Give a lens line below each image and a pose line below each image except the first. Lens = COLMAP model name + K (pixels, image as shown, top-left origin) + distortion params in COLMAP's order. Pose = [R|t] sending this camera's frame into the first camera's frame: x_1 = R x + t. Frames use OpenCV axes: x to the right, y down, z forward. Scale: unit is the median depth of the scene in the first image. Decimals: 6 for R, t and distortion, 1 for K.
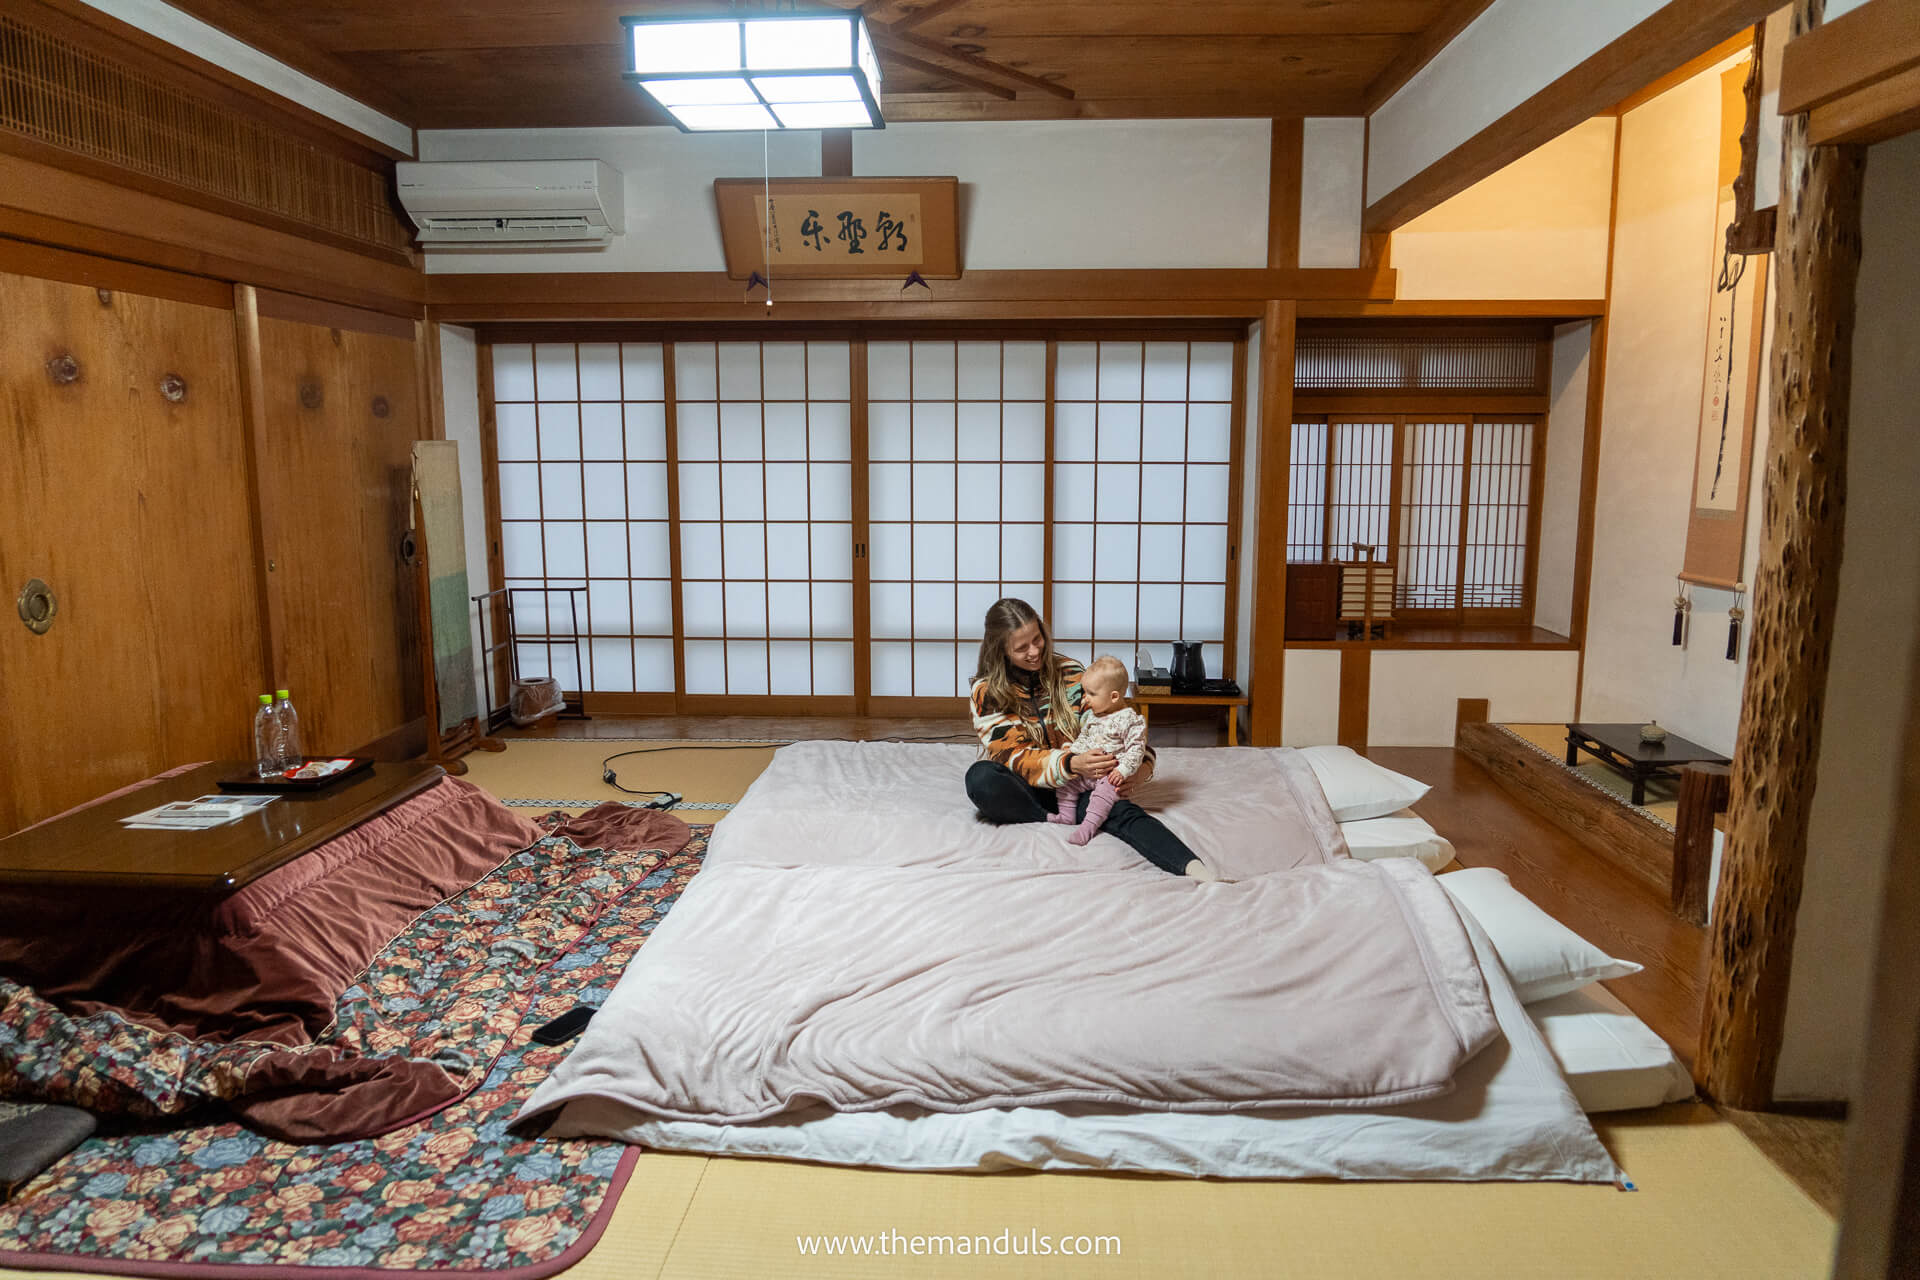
lens RADIAL K [[1289.9, 0, 963.2], [0, 1289.9, 644.3], [0, 0, 1]] dist [-0.003180, -0.001641]
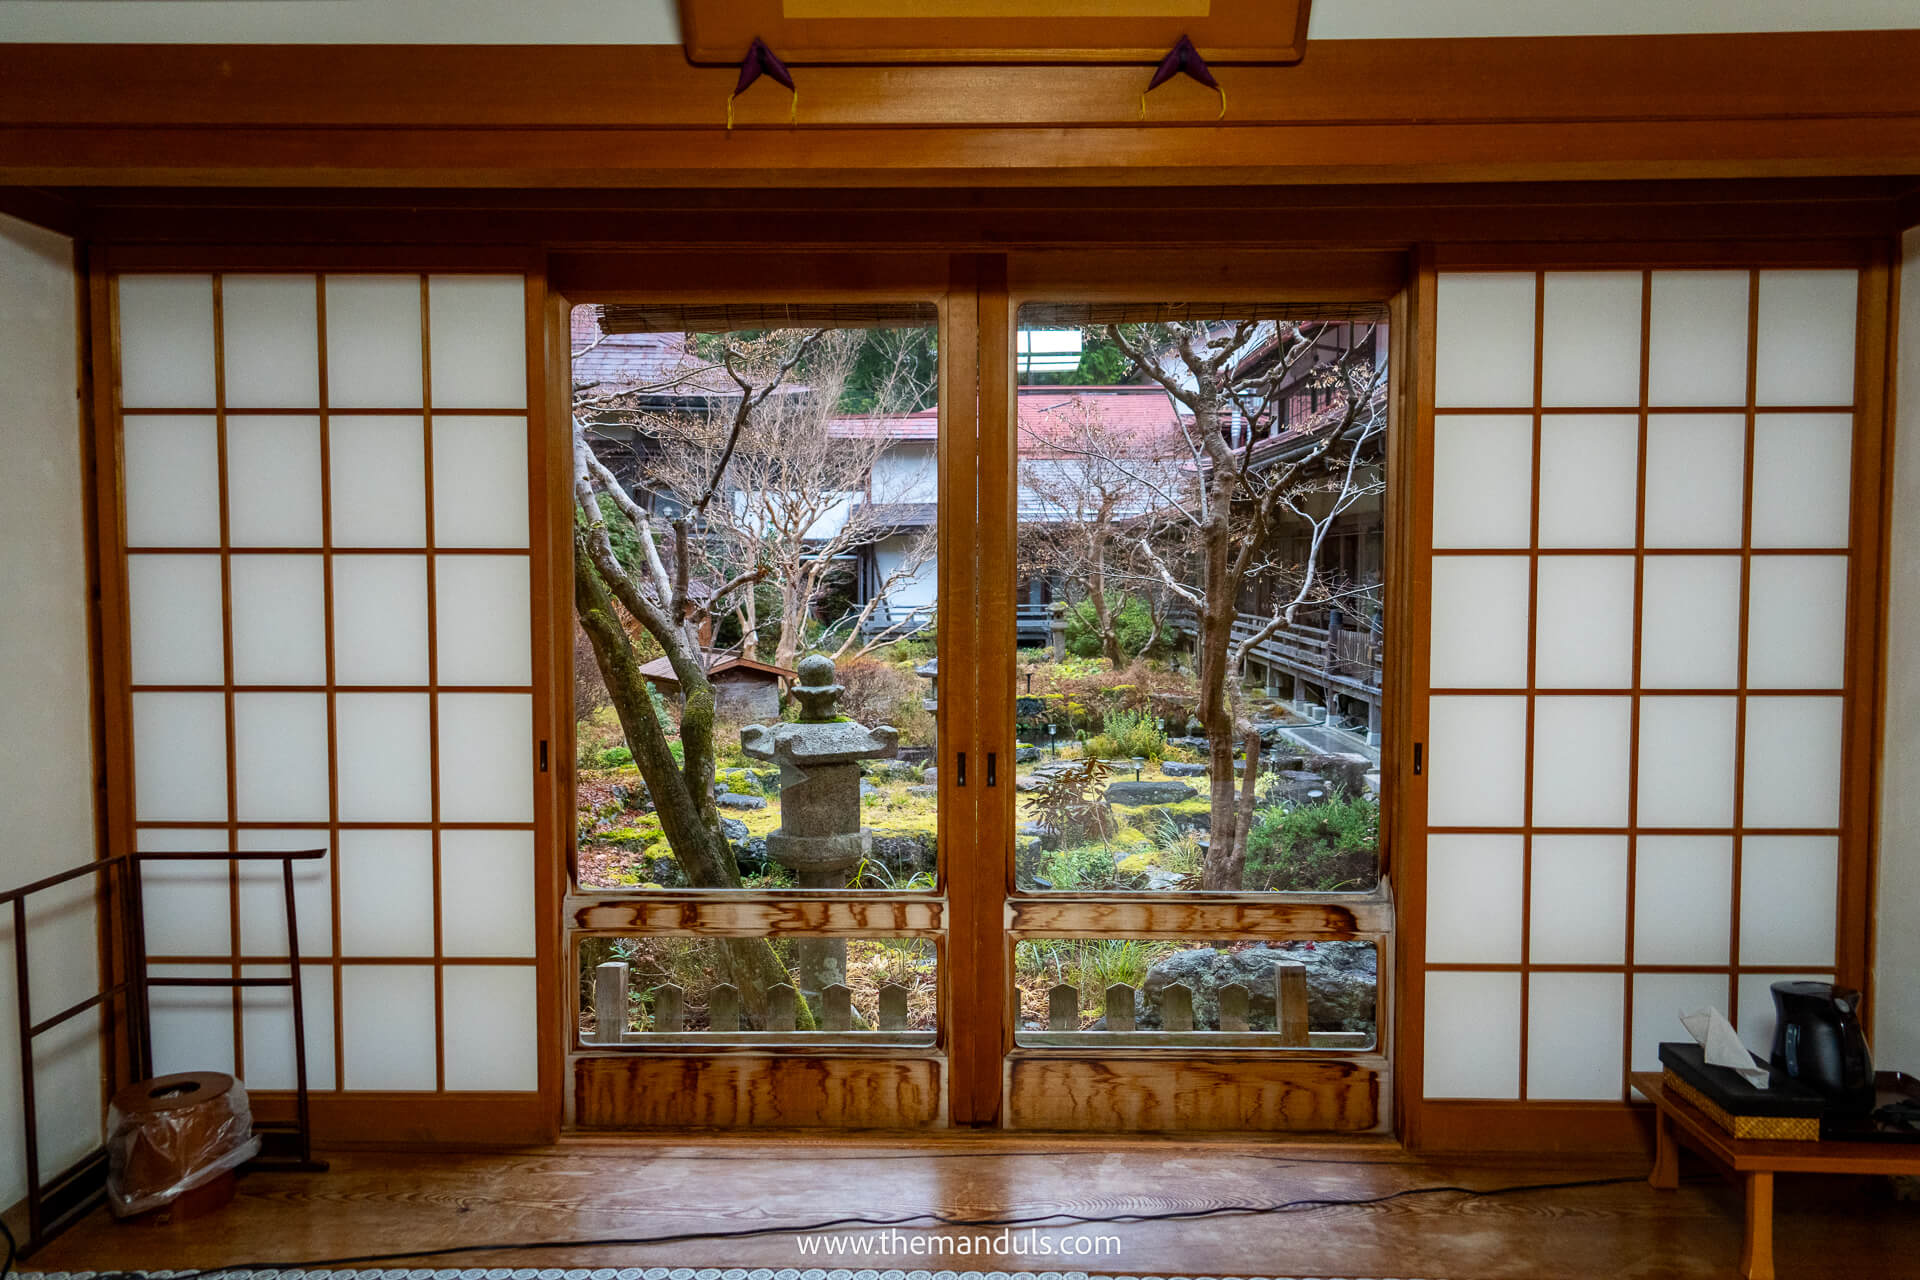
lens RADIAL K [[1289.9, 0, 961.0], [0, 1289.9, 636.5], [0, 0, 1]] dist [-0.003180, -0.001641]
pose [[0.999071, -0.000322, 0.043095, -0.105606], [0.005196, 0.993578, -0.113031, -0.064803], [-0.042782, 0.113150, 0.992656, 0.573635]]
